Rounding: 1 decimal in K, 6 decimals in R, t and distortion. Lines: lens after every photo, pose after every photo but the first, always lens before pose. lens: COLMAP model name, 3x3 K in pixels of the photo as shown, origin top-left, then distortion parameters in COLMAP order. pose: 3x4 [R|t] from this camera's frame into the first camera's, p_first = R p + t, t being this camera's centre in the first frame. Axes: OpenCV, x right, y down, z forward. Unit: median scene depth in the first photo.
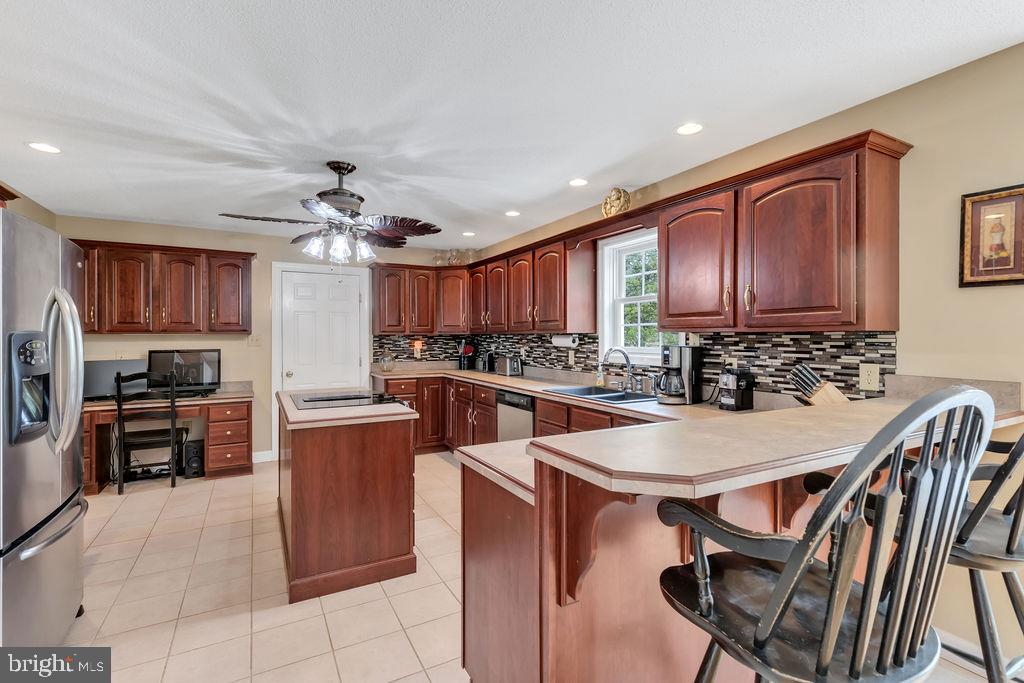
lens RADIAL K [[472.1, 0, 509.3], [0, 472.1, 339.0], [0, 0, 1]] dist [0.016756, 0.001688]
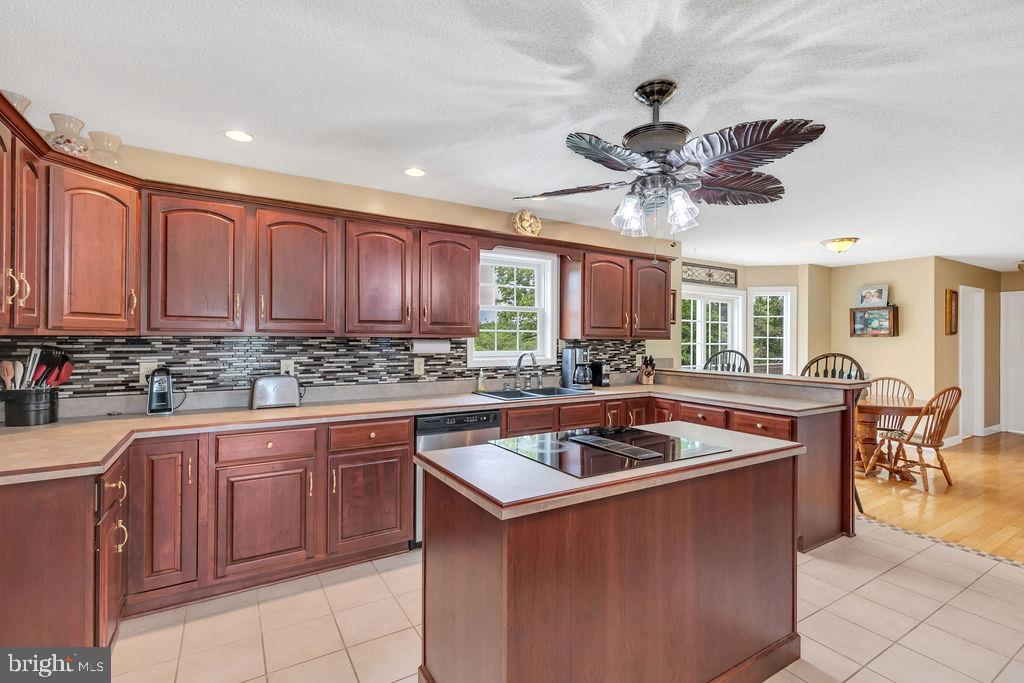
lens RADIAL K [[472.1, 0, 510.6], [0, 472.1, 338.6], [0, 0, 1]] dist [0.016756, 0.001688]
pose [[-0.060194, -0.000344, 0.998187, -0.771578], [-0.001371, 0.999999, 0.000262, -0.011550], [-0.998186, -0.001353, -0.060194, 0.946780]]
